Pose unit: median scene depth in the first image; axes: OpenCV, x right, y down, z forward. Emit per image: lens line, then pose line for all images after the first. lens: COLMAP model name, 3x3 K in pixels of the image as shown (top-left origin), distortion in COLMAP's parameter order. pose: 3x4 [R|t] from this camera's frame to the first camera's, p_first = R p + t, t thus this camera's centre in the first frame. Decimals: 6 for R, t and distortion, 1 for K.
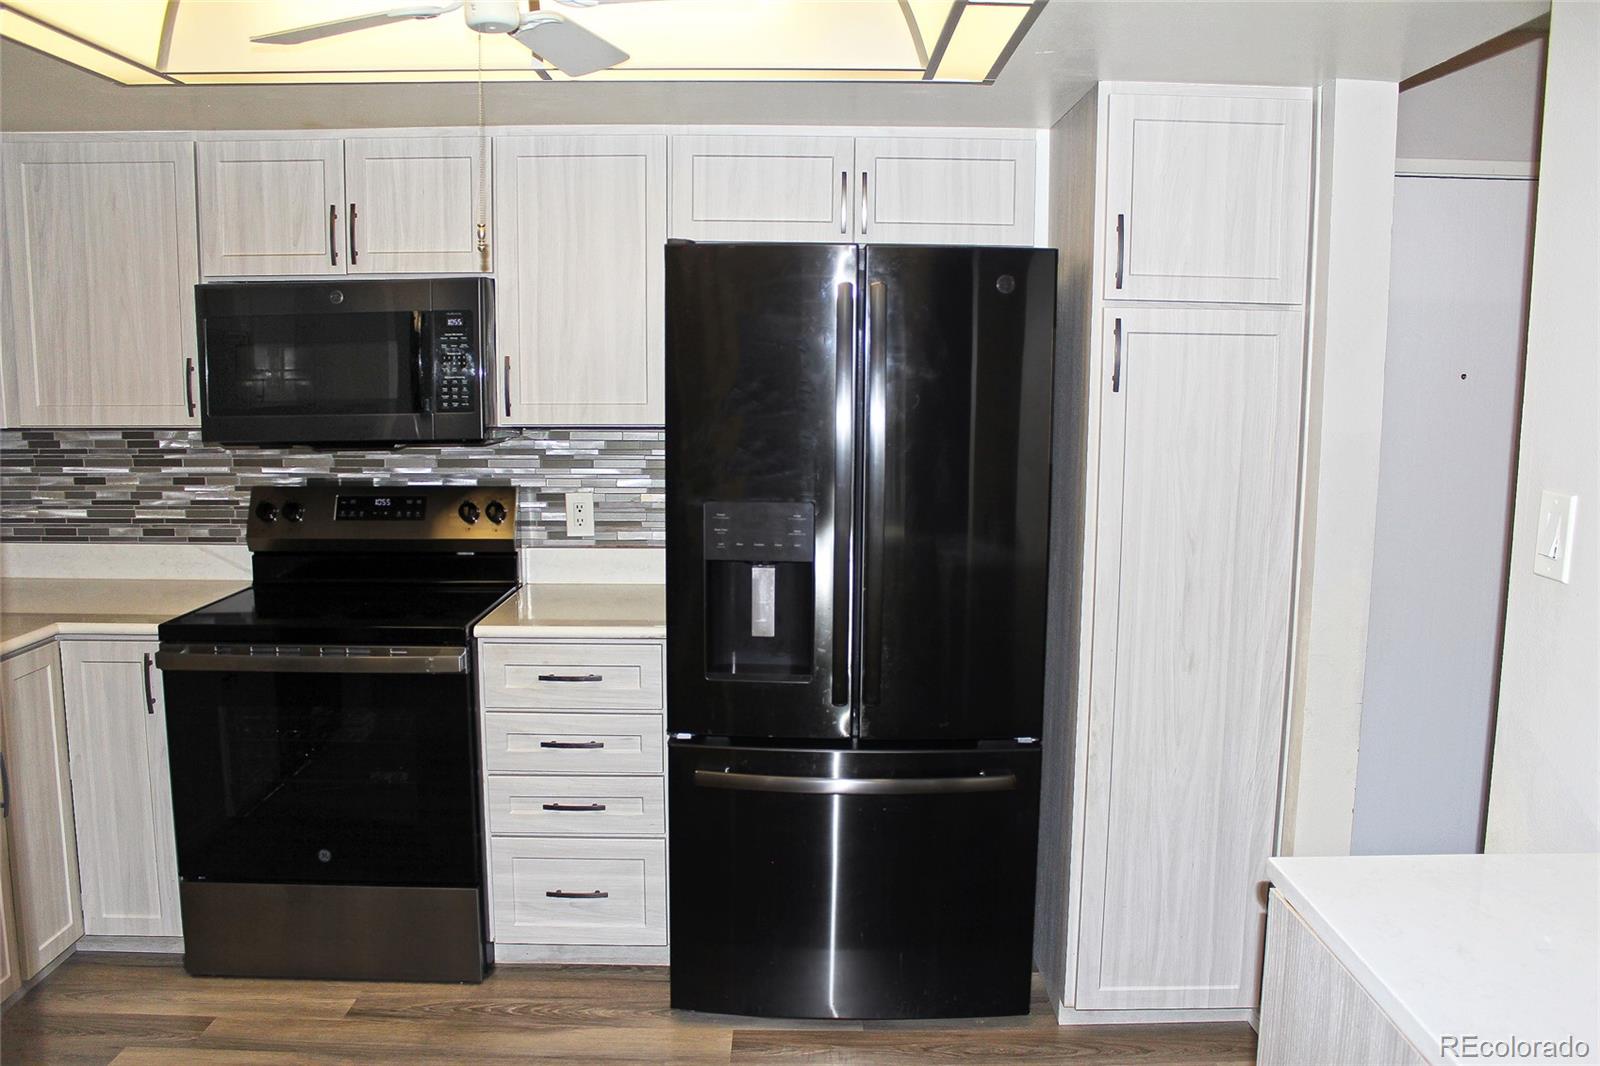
lens RADIAL K [[1333.6, 0, 801.9], [0, 1333.6, 543.0], [0, 0, 1]] dist [-0.169171, 0.158408]
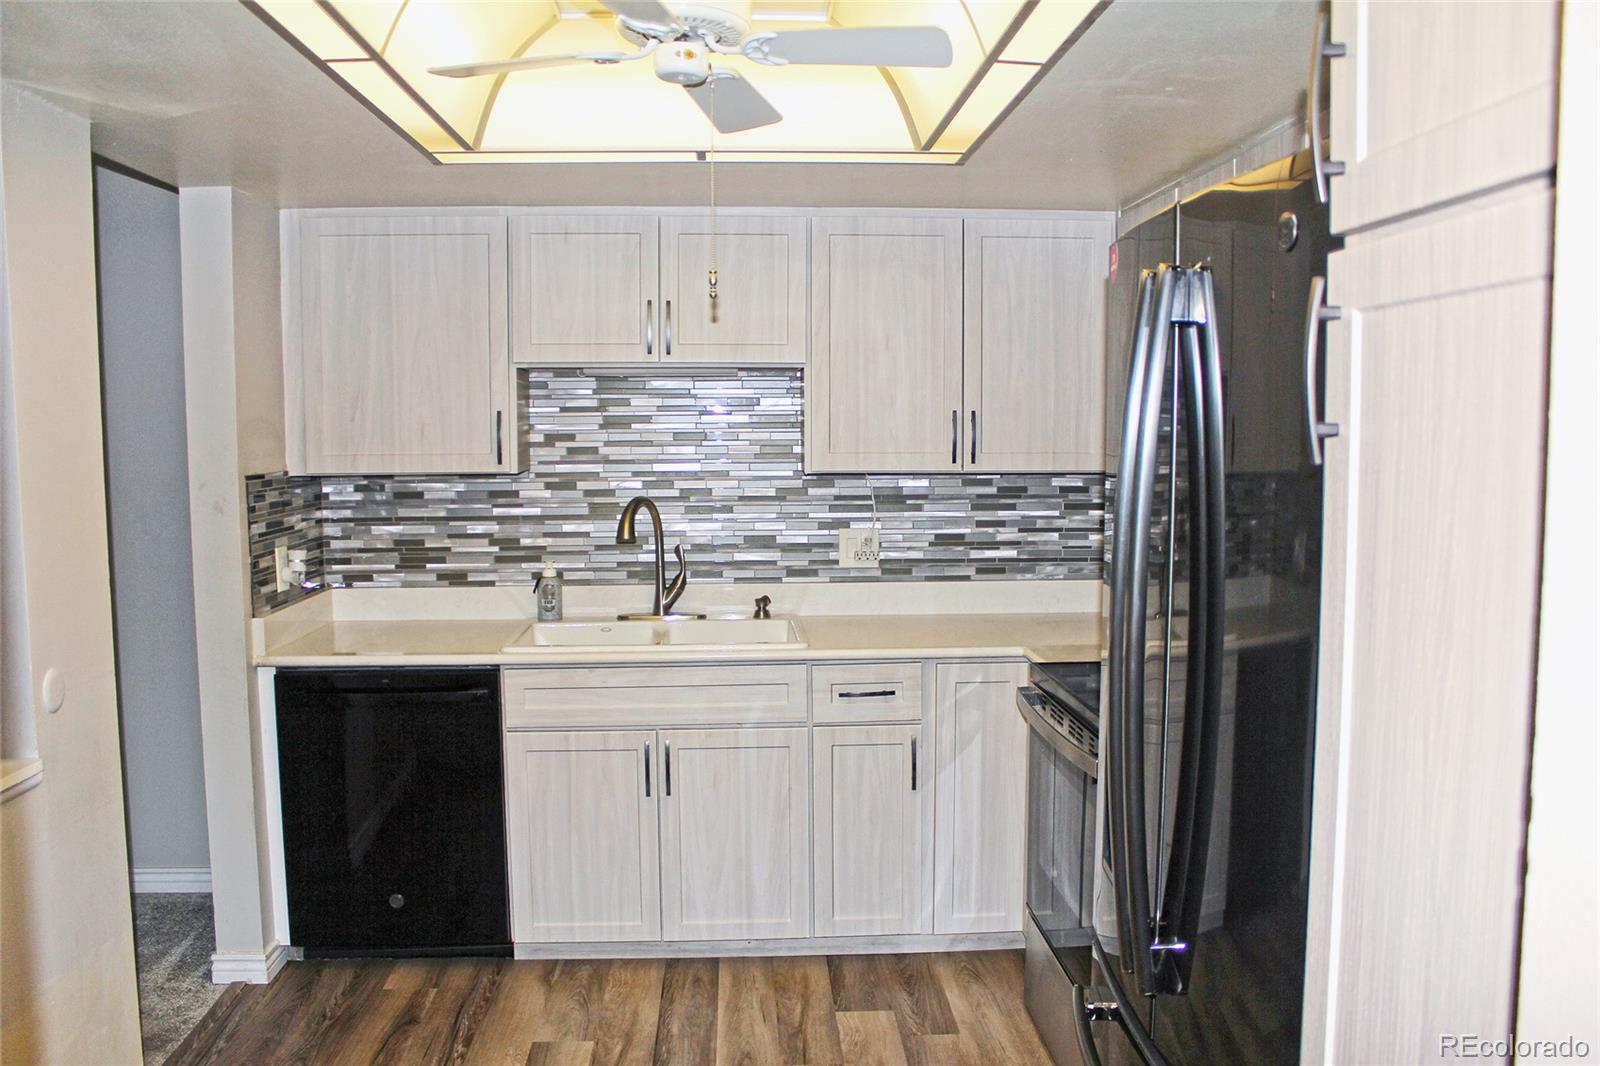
lens RADIAL K [[1363.3, 0, 806.2], [0, 1363.3, 540.7], [0, 0, 1]] dist [-0.164600, 0.150008]
pose [[0.044599, 0.086839, -0.995224, 0.544973], [-0.134234, 0.987702, 0.080168, -0.093305], [0.989946, 0.130018, 0.055707, 0.699216]]
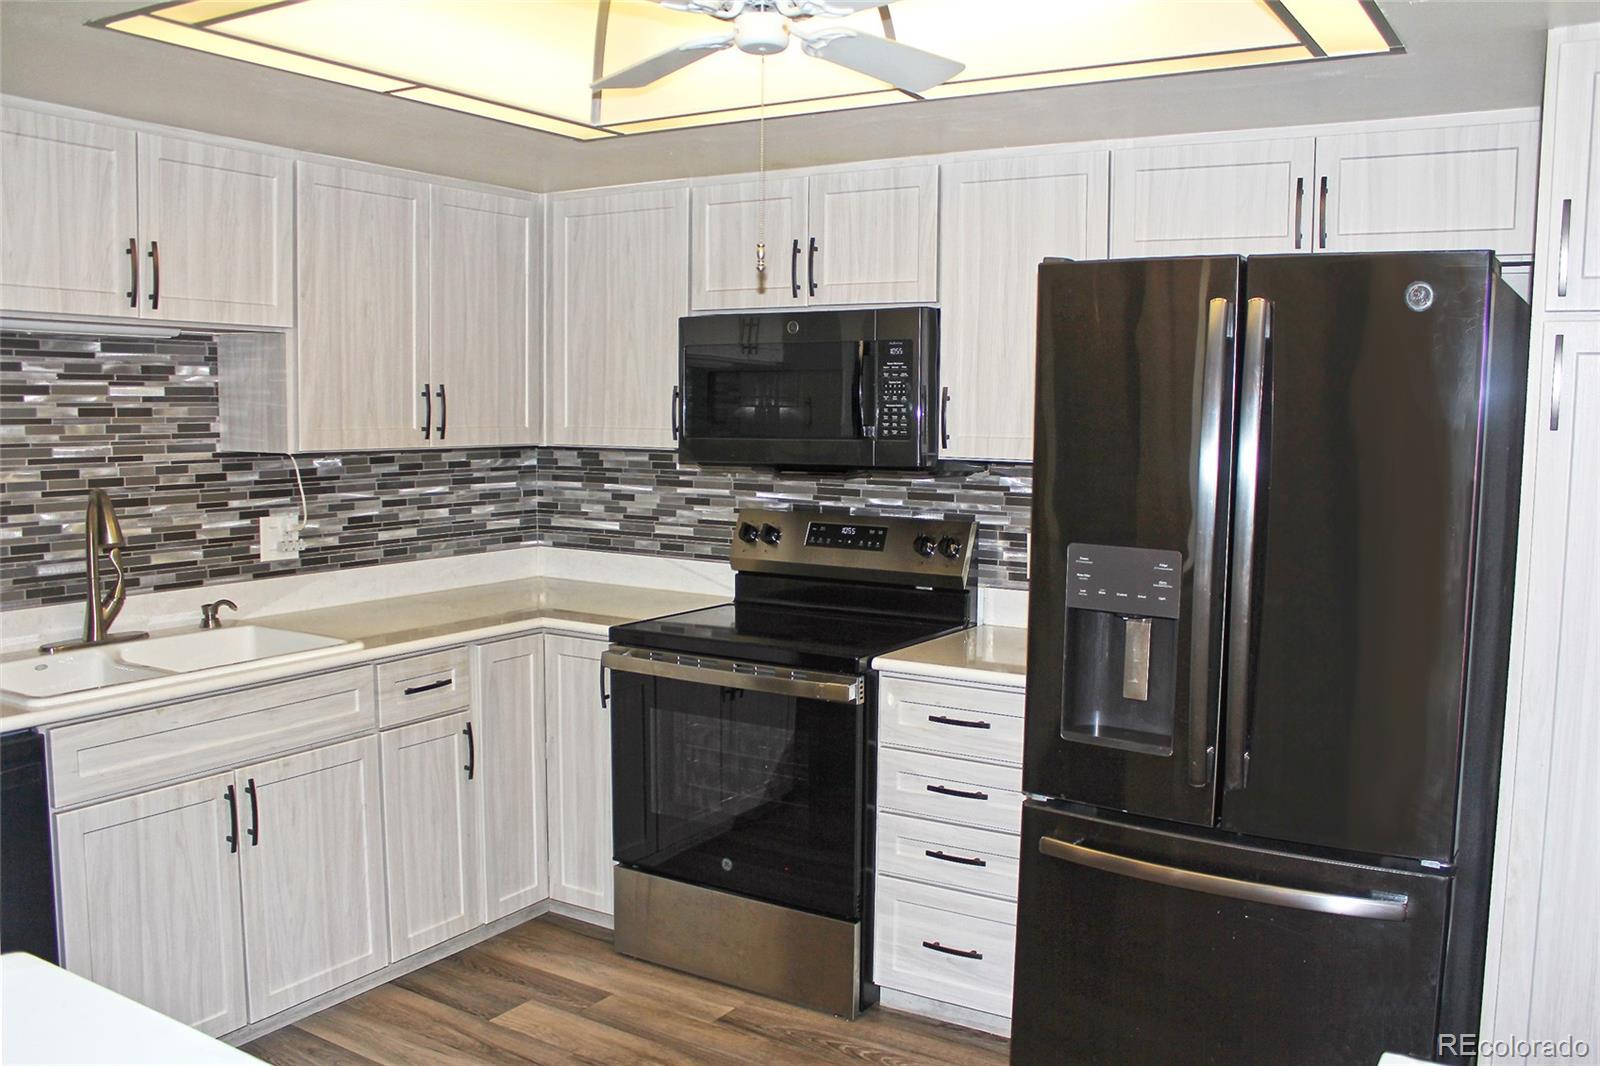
lens RADIAL K [[1363.3, 0, 806.2], [0, 1363.3, 540.7], [0, 0, 1]] dist [-0.164600, 0.150008]
pose [[0.845458, 0.056877, -0.531004, 0.233394], [-0.079225, 0.996668, -0.019386, -0.000513], [0.528132, 0.058459, 0.847148, 0.101962]]
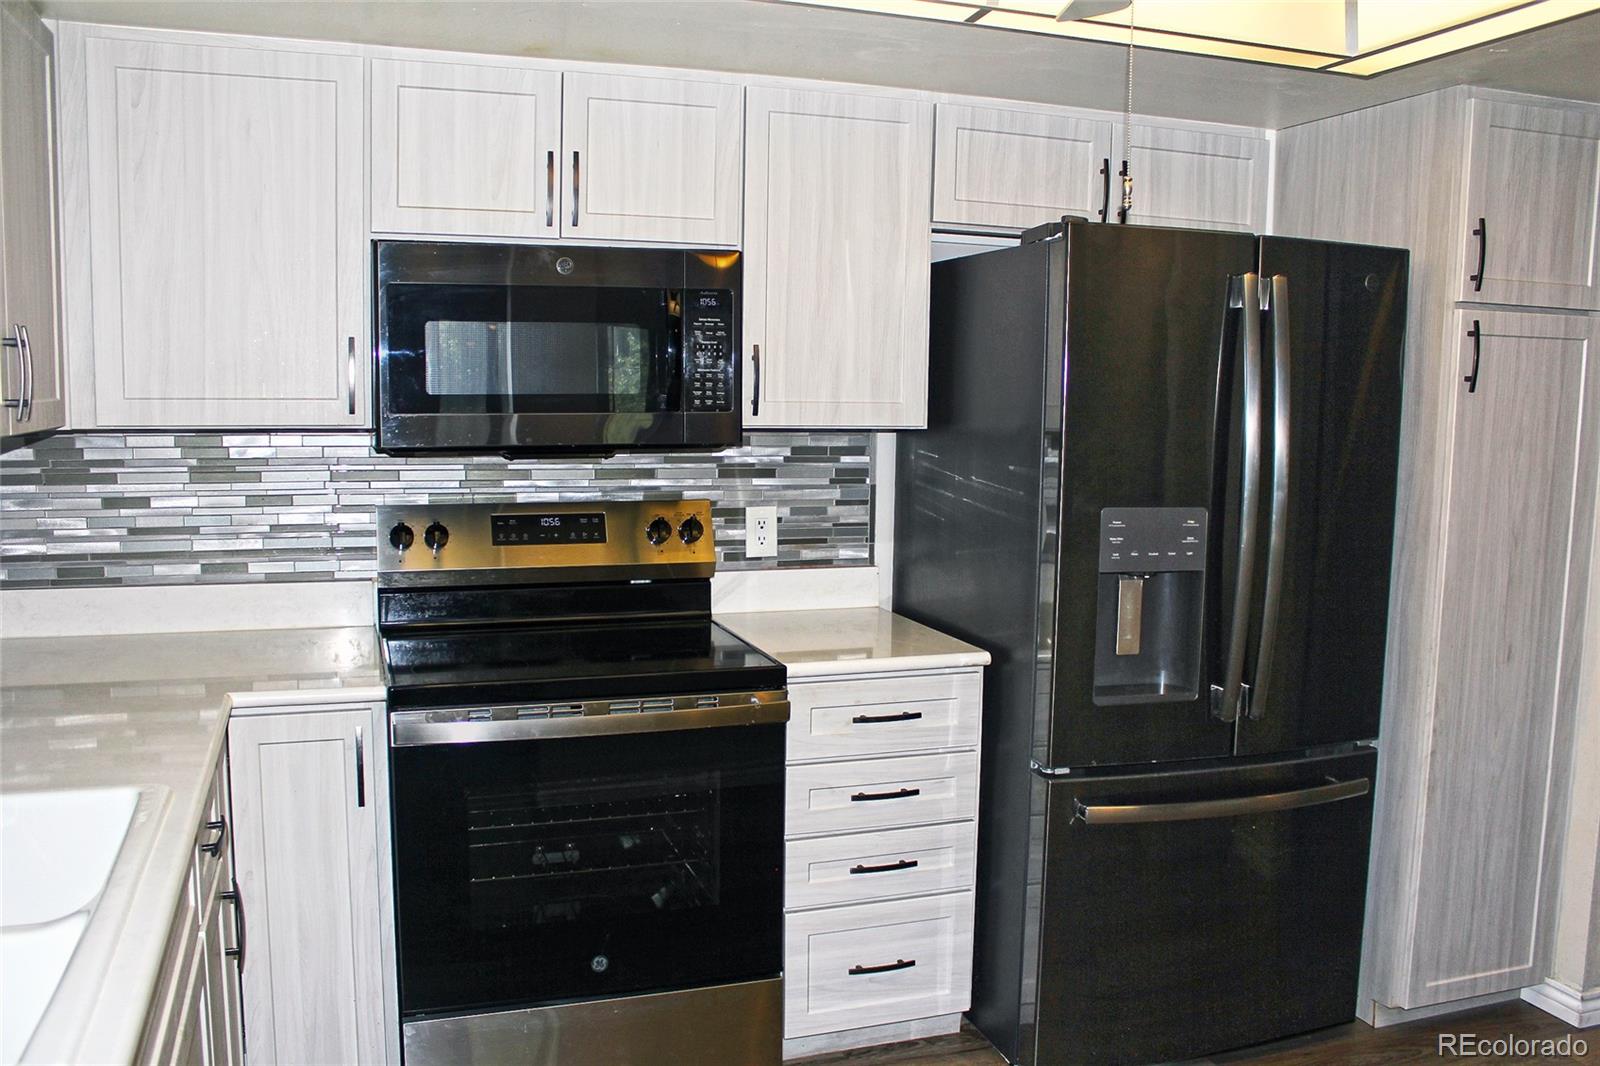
lens RADIAL K [[1363.3, 0, 806.2], [0, 1363.3, 540.7], [0, 0, 1]] dist [-0.164600, 0.150008]
pose [[0.945370, -0.027820, 0.324812, -0.487845], [0.033747, 0.999351, -0.012627, -0.003717], [-0.324249, 0.022899, 0.945694, 0.169737]]
